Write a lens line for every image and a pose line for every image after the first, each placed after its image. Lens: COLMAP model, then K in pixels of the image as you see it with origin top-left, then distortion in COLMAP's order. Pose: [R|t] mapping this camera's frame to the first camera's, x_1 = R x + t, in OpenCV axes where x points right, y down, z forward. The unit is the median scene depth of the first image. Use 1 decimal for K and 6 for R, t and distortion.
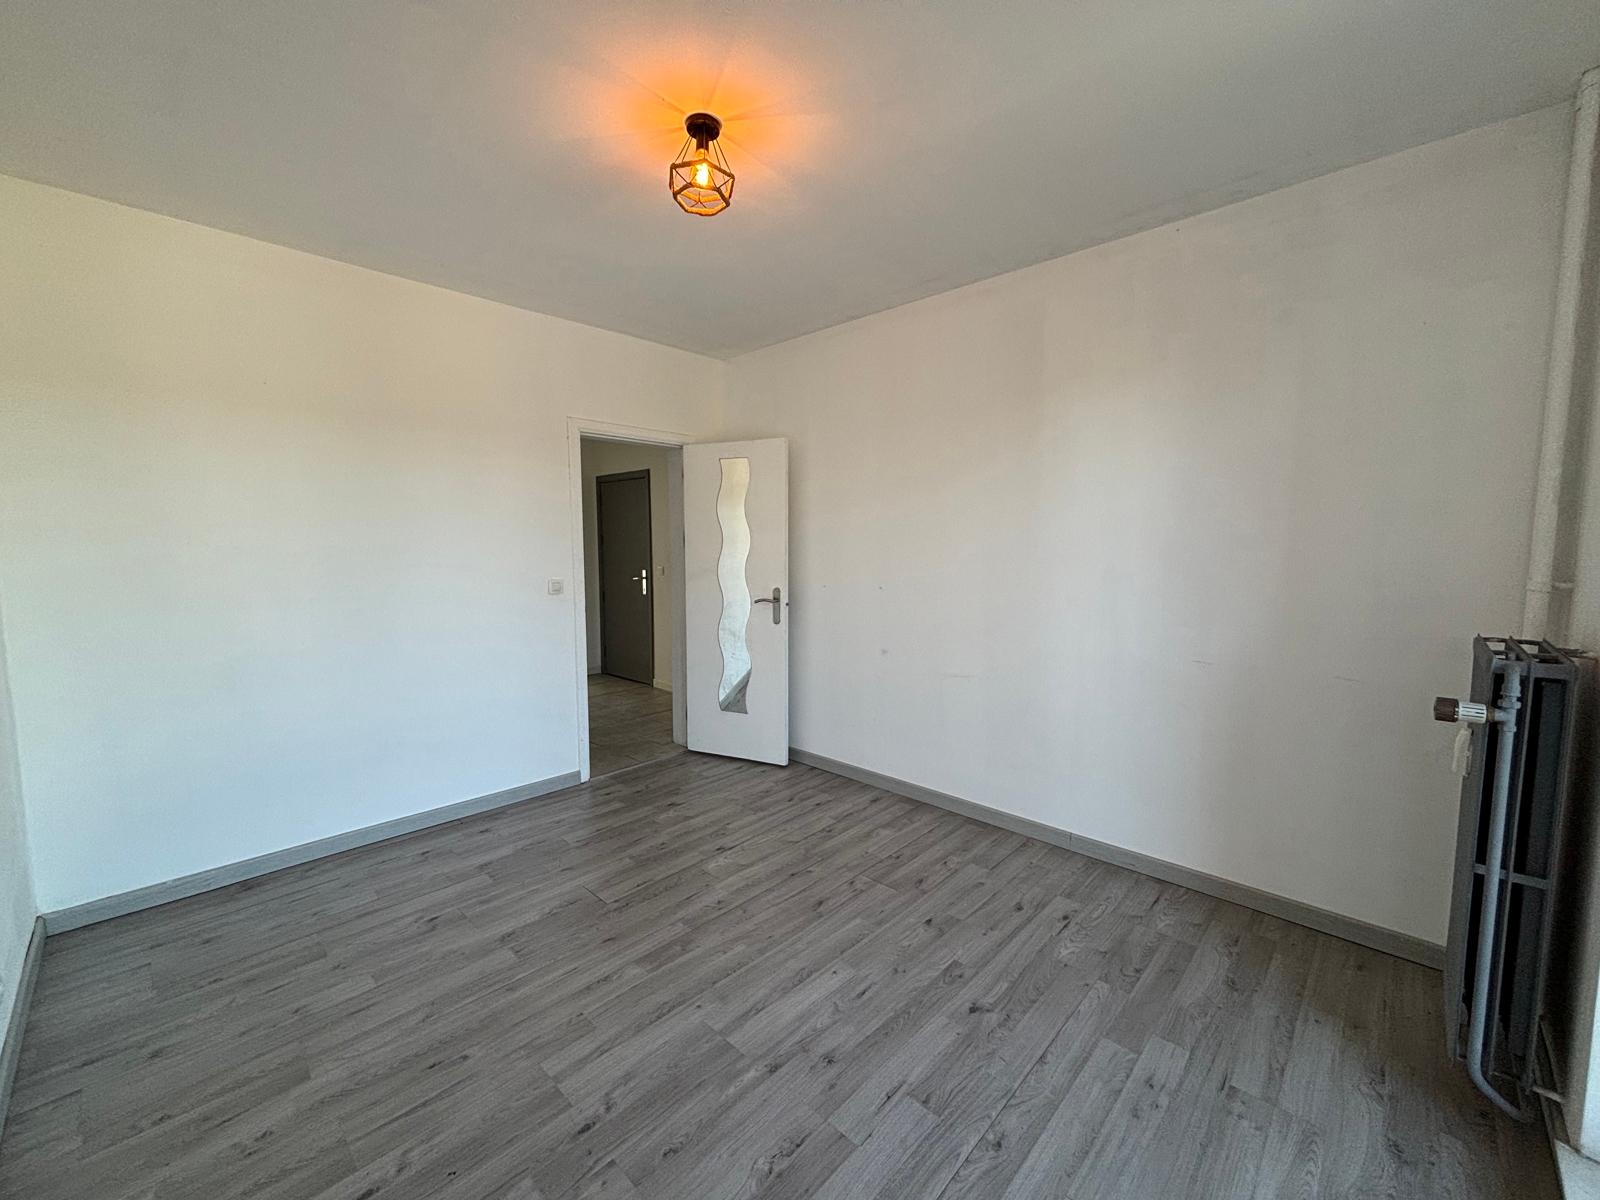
lens RADIAL K [[649.3, 0, 799.3], [0, 649.3, 595.0], [0, 0, 1]] dist [0.011789, -0.000405]
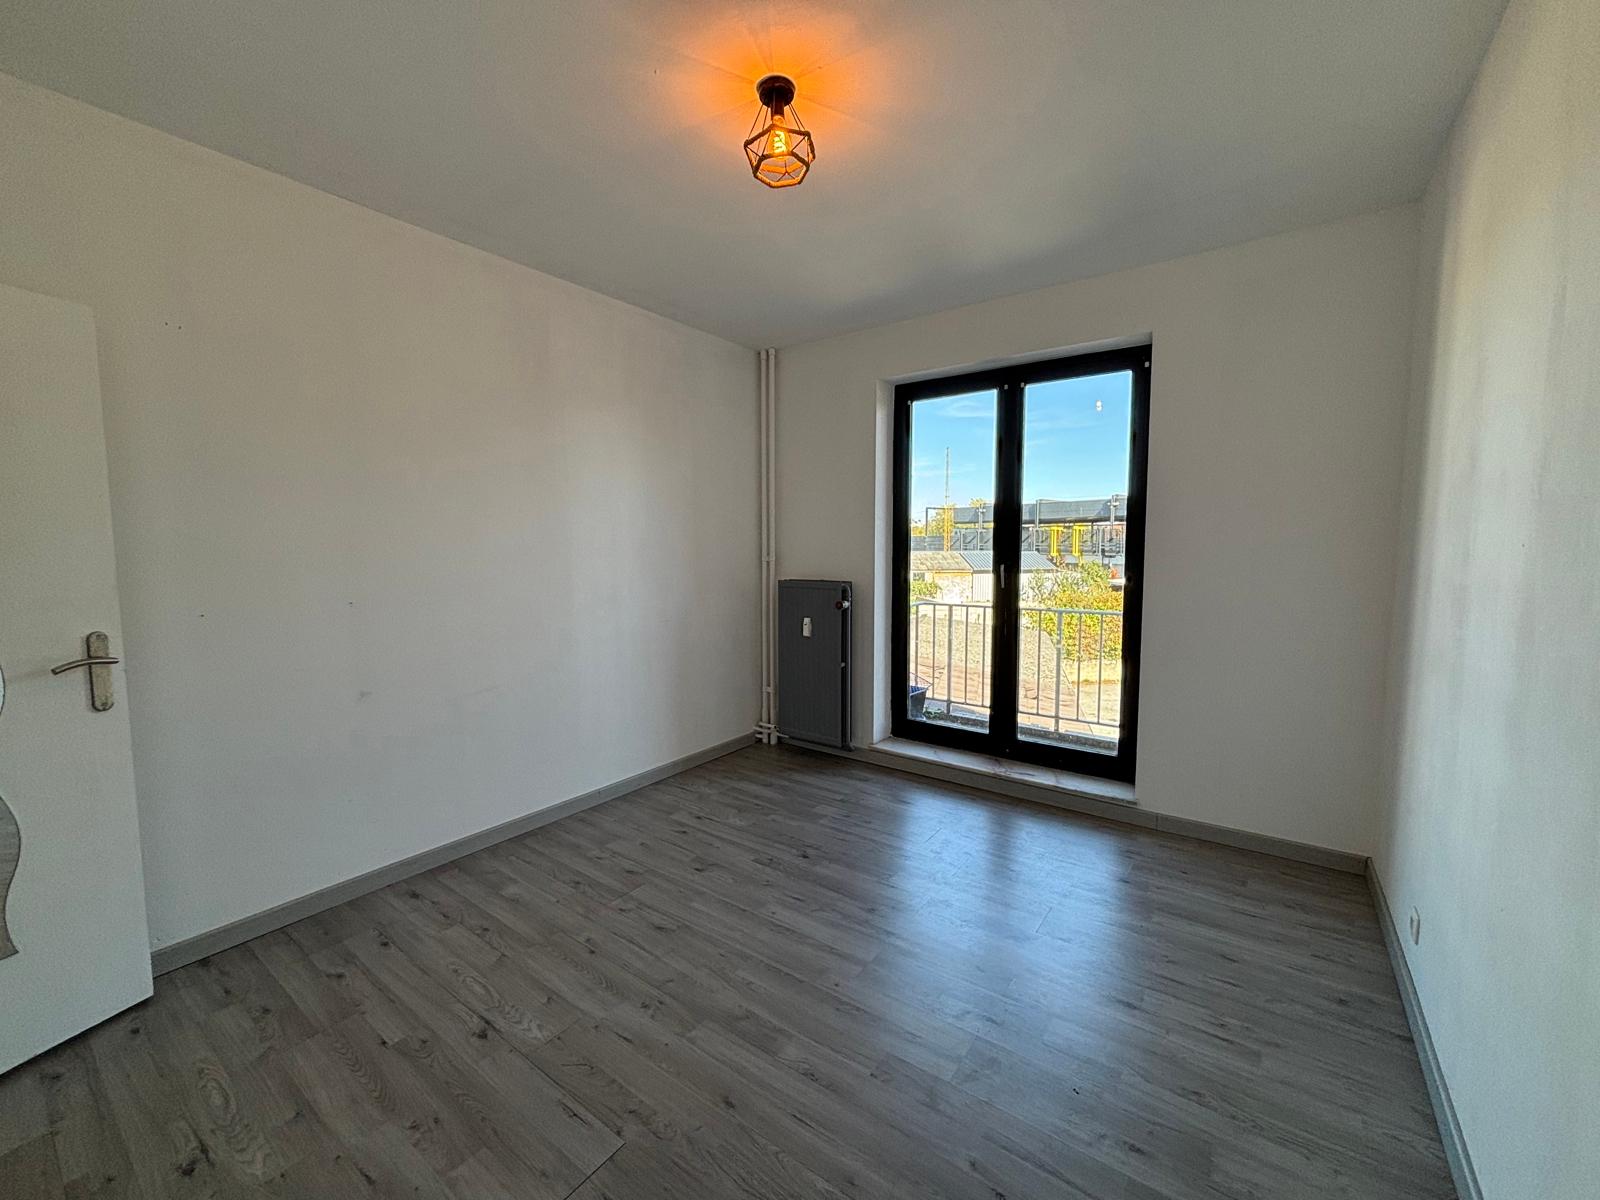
lens RADIAL K [[649.3, 0, 799.3], [0, 649.3, 595.0], [0, 0, 1]] dist [0.011789, -0.000405]
pose [[-0.128661, -0.074723, 0.988869, -0.973844], [0.086765, 0.992485, 0.086285, -0.060896], [-0.987886, 0.096901, -0.121210, 0.982745]]
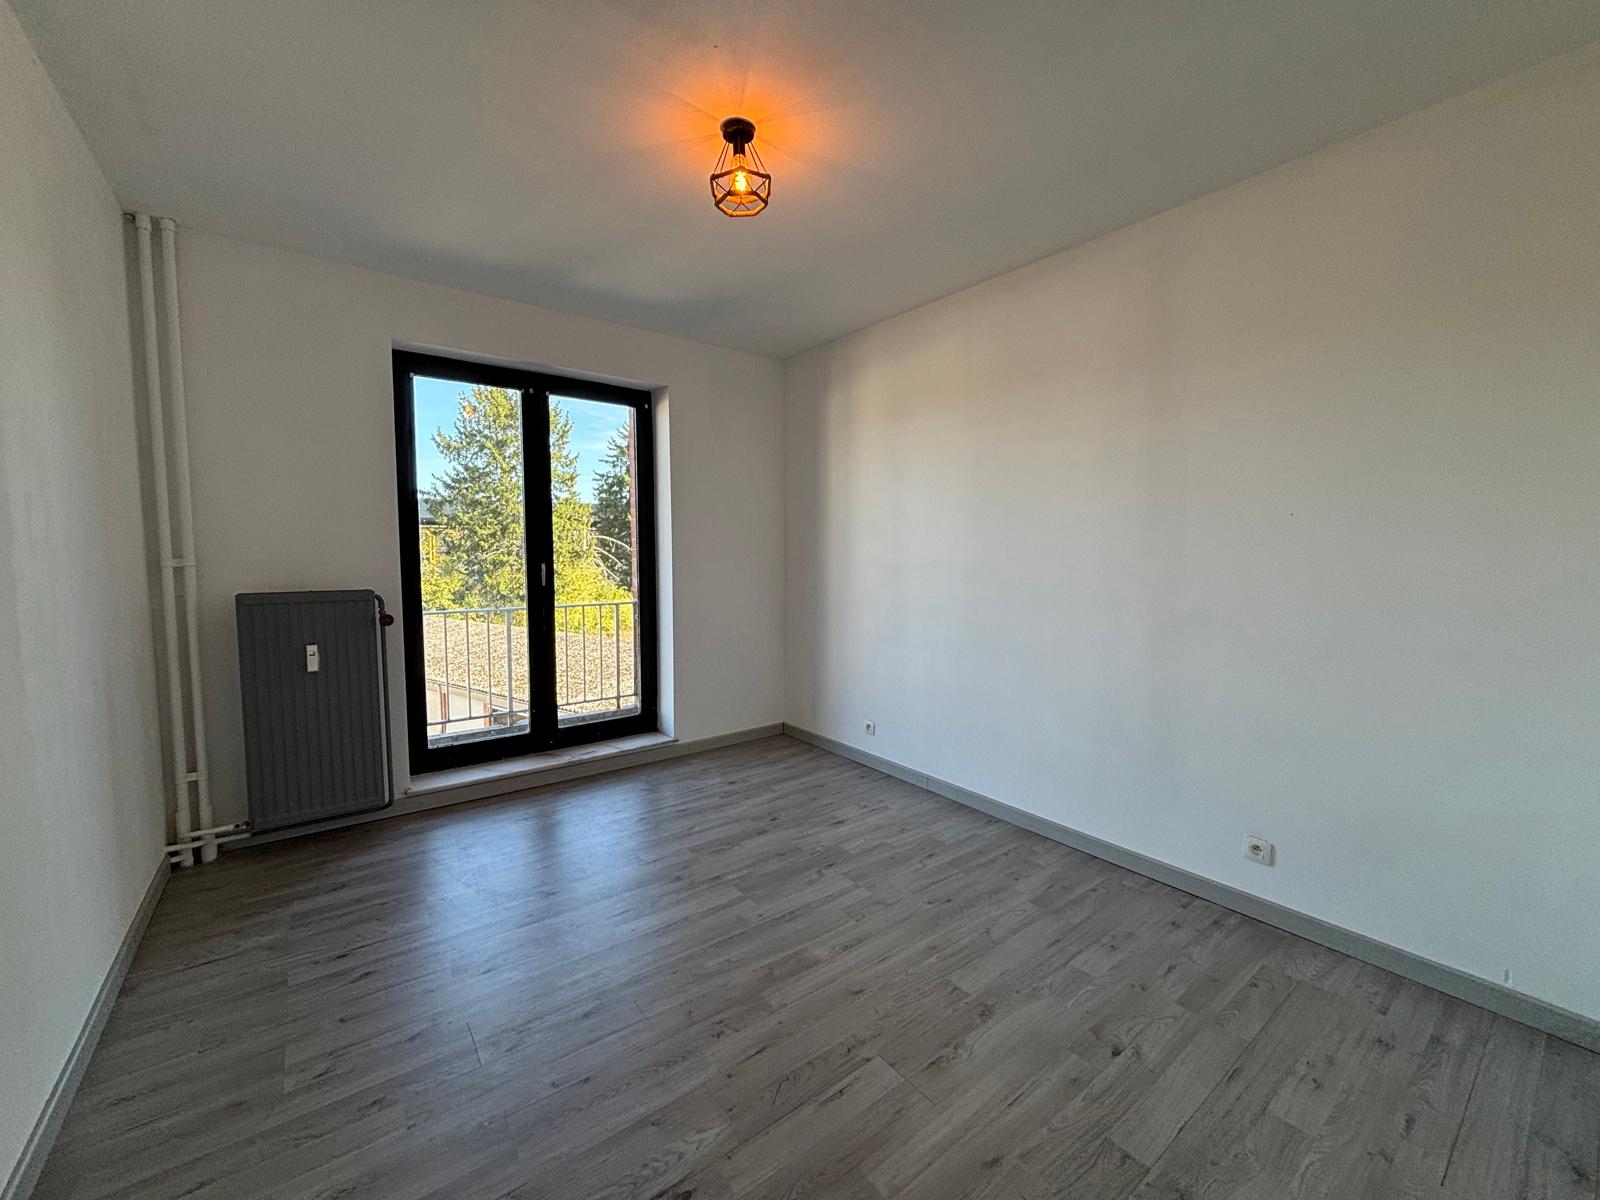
lens RADIAL K [[649.3, 0, 799.3], [0, 649.3, 595.0], [0, 0, 1]] dist [0.011789, -0.000405]
pose [[-0.987206, -0.009042, 0.159195, -0.358264], [0.015719, 0.988009, 0.153594, -0.118192], [-0.158674, 0.154131, -0.975226, 1.808281]]
